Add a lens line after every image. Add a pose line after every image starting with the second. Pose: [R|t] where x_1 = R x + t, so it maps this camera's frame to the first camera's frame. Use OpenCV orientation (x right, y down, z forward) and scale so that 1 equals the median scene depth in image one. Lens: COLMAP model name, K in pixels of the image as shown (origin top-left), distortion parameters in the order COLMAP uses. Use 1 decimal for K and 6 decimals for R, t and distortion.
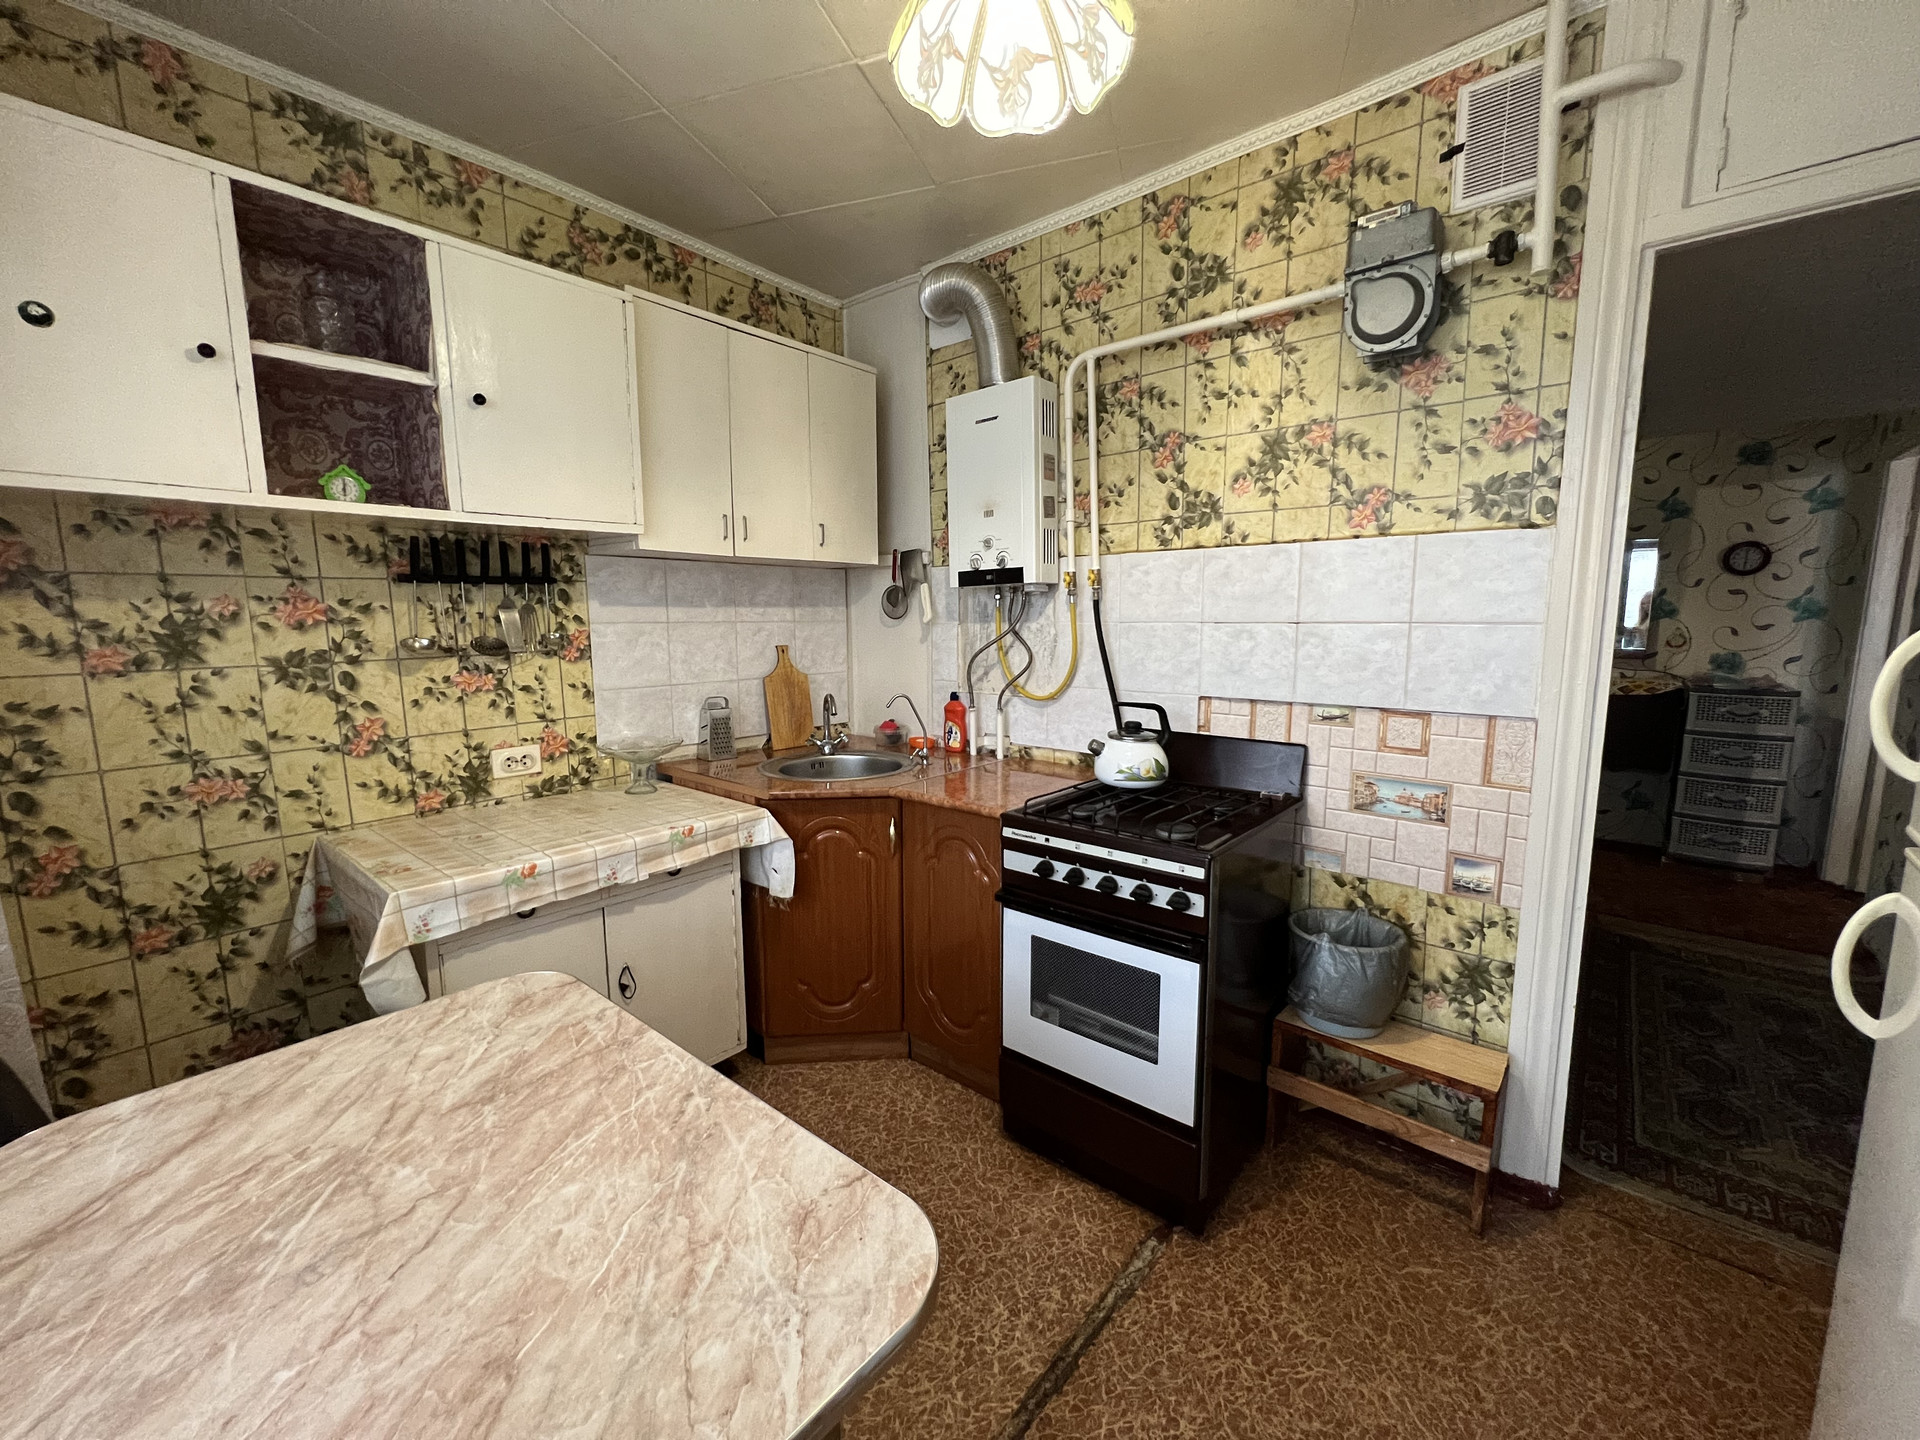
lens RADIAL K [[768.5, 0, 956.6], [0, 768.5, 717.0], [0, 0, 1]] dist [-0.001588, 0.000773]
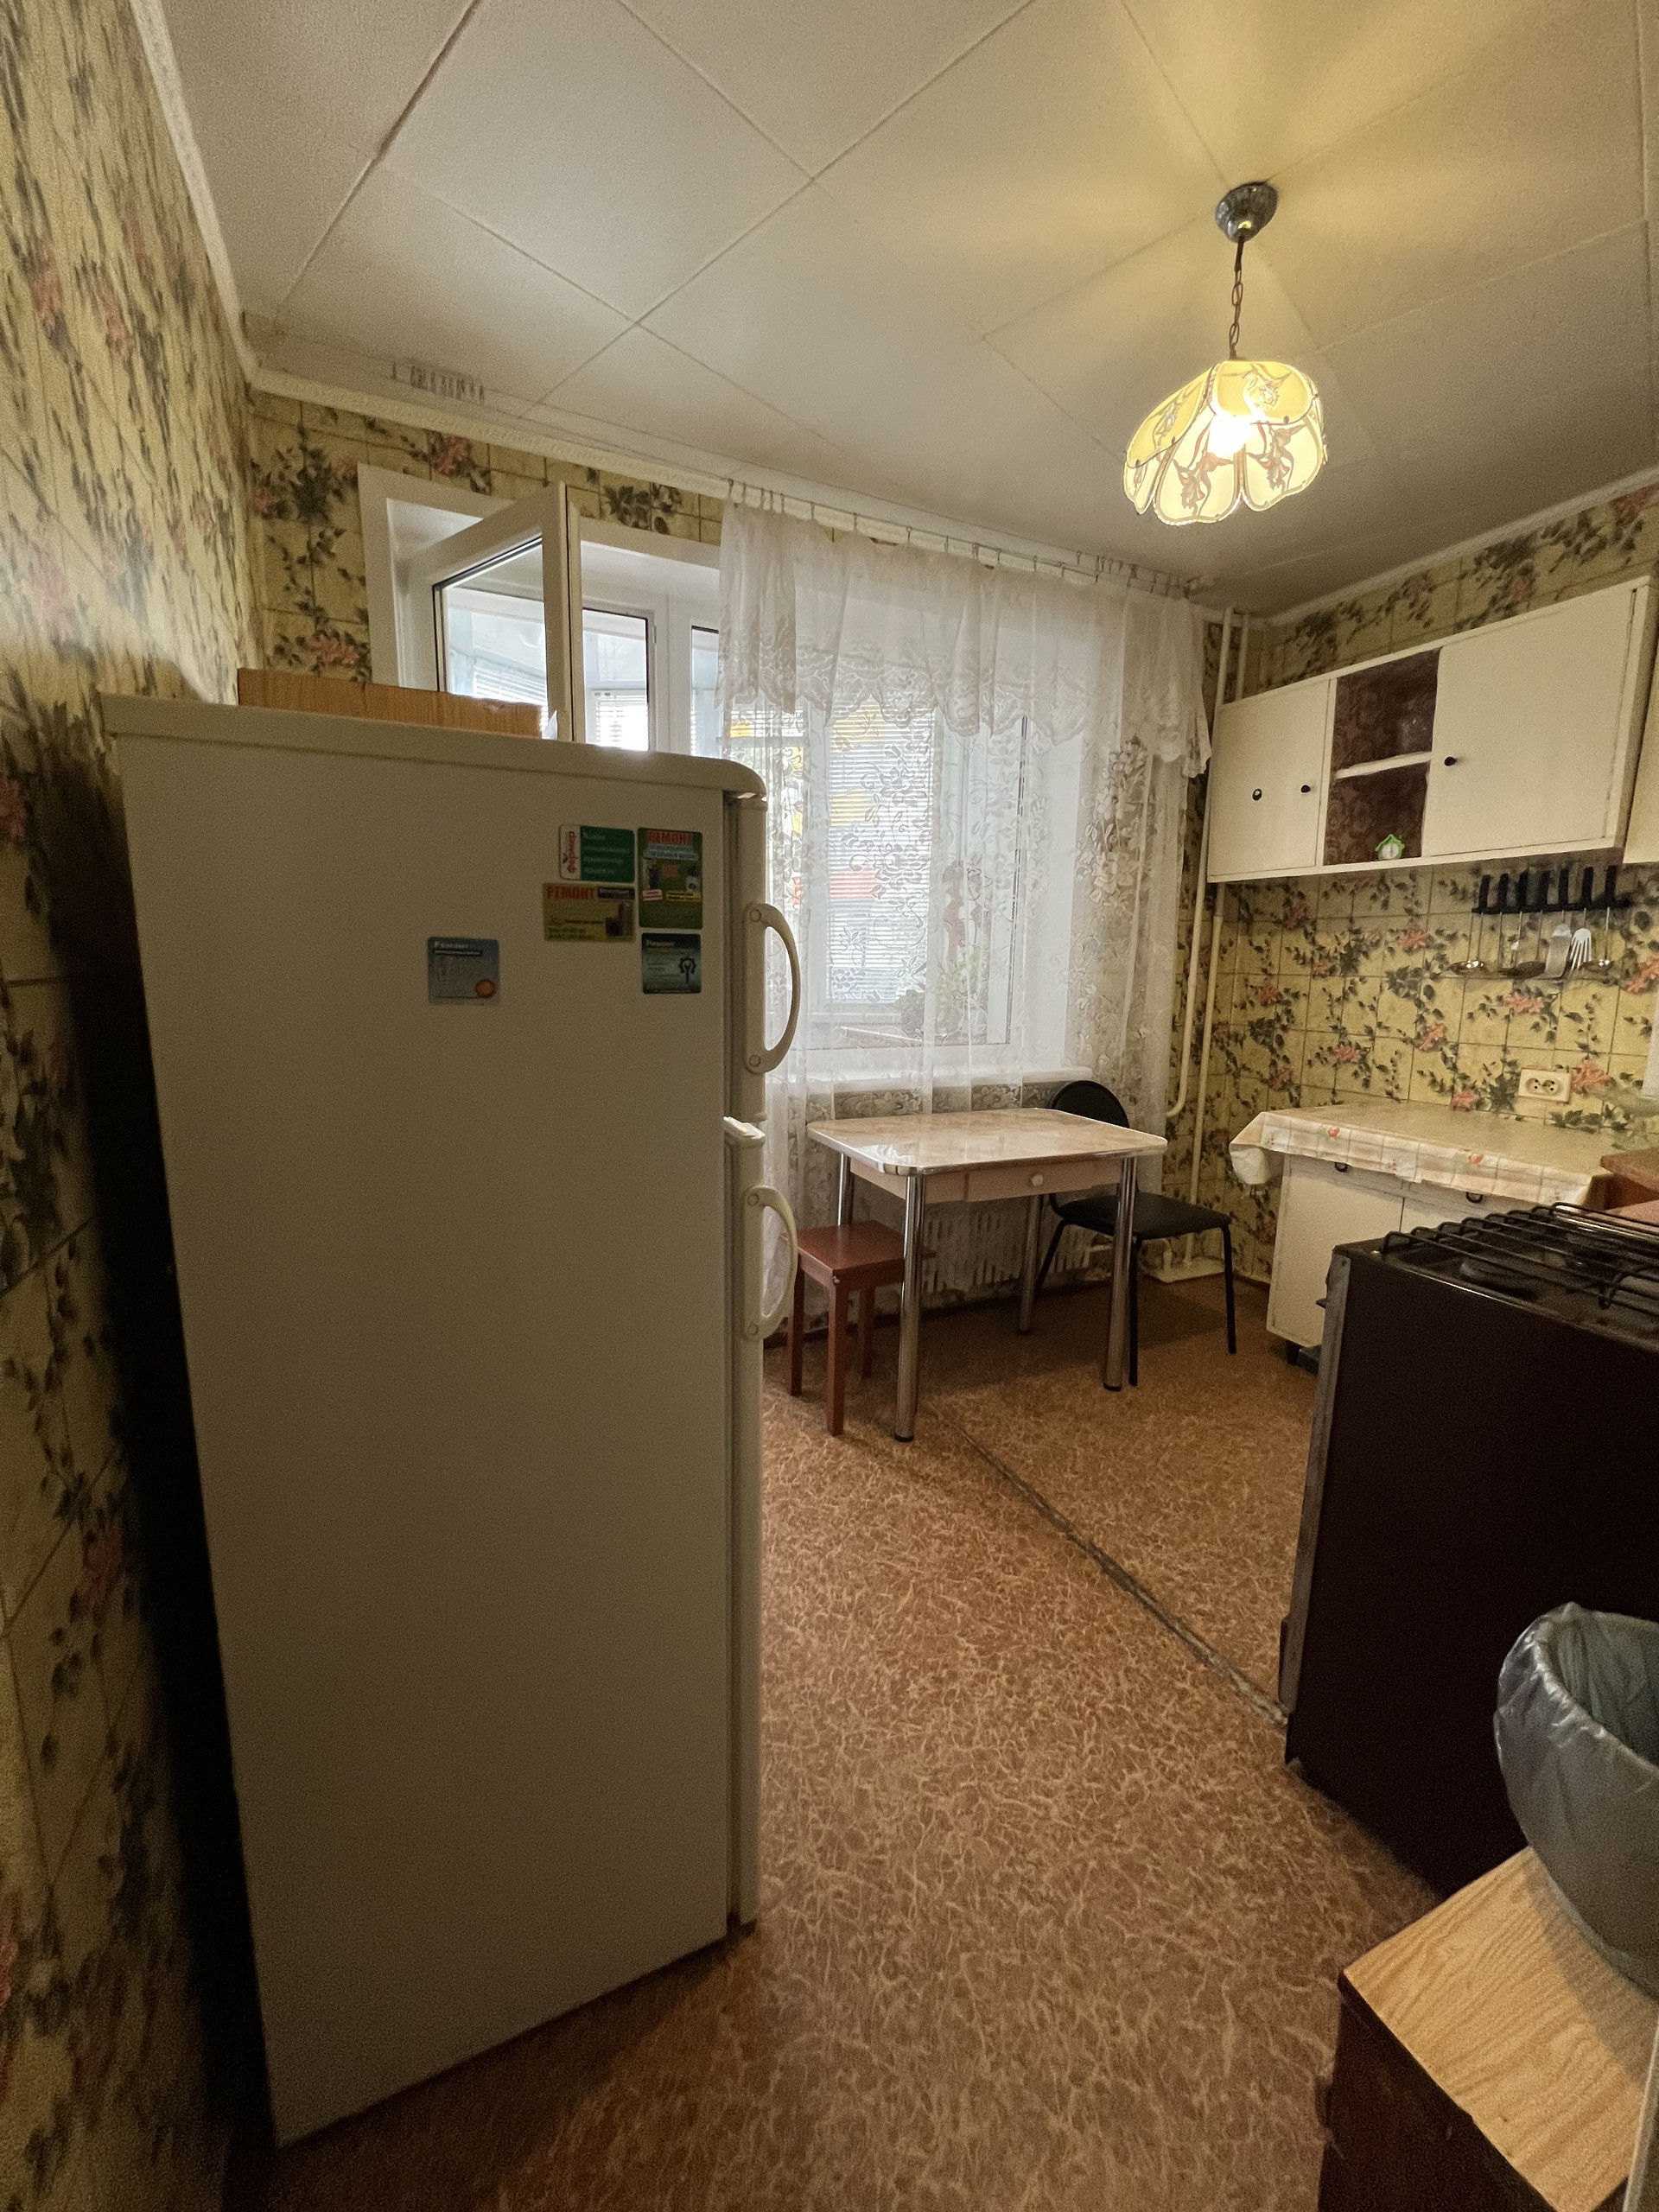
lens RADIAL K [[884.7, 0, 830.9], [0, 884.7, 1100.8], [0, 0, 1]] dist [-0.001596, 0.000023]
pose [[-0.415612, 0.145287, -0.897863, 1.061650], [-0.132452, 0.966969, 0.217780, -0.063332], [0.899846, 0.209435, -0.382640, 0.720111]]
